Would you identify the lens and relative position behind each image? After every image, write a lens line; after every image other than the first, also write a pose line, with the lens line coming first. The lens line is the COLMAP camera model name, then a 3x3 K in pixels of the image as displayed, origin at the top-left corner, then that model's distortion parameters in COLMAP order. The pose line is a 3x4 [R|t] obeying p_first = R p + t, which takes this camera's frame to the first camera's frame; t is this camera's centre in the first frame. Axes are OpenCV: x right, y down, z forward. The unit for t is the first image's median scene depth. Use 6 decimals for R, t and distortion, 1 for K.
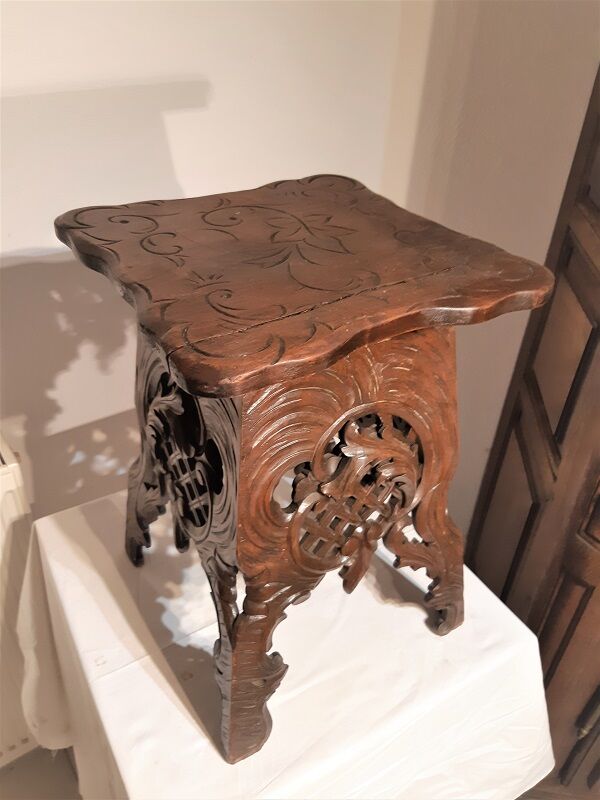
lens RADIAL K [[631.6, 0, 298.1], [0, 631.6, 388.6], [0, 0, 1]] dist [0.083353, -0.199147]
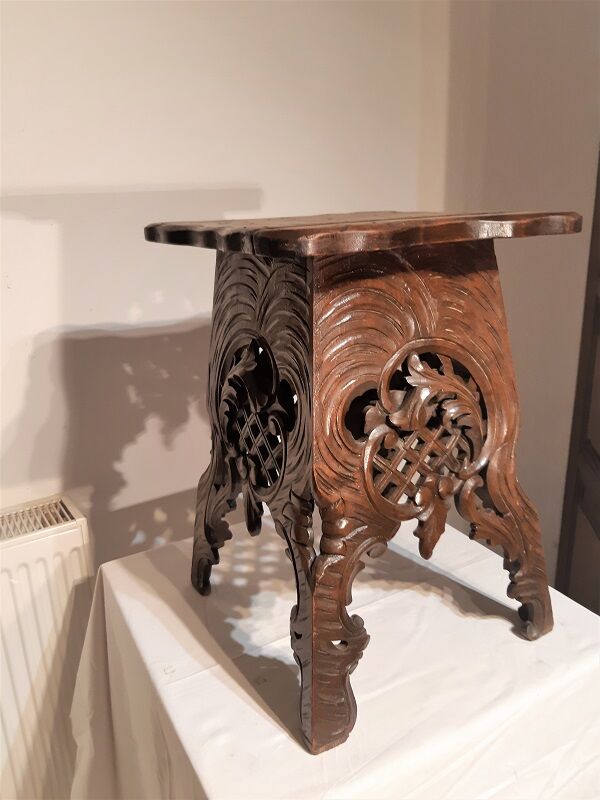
lens RADIAL K [[631.6, 0, 298.1], [0, 631.6, 388.6], [0, 0, 1]] dist [0.083353, -0.199147]
pose [[0.996612, -0.060740, -0.055447, -0.047395], [0.040876, 0.950860, -0.306911, 0.377148], [0.071364, 0.303605, 0.950122, -0.014859]]
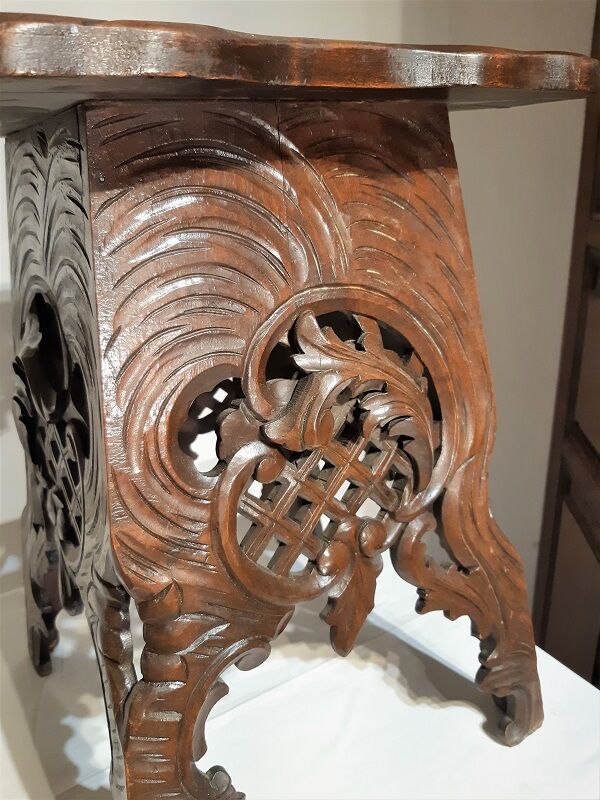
lens RADIAL K [[634.5, 0, 300.0], [0, 634.5, 400.0], [0, 0, 1]] dist [0.081442, -0.194074]
pose [[0.996574, -0.080575, -0.018660, 0.072201], [0.073468, 0.966043, -0.247715, 0.245846], [0.037986, 0.245495, 0.968653, 0.381834]]
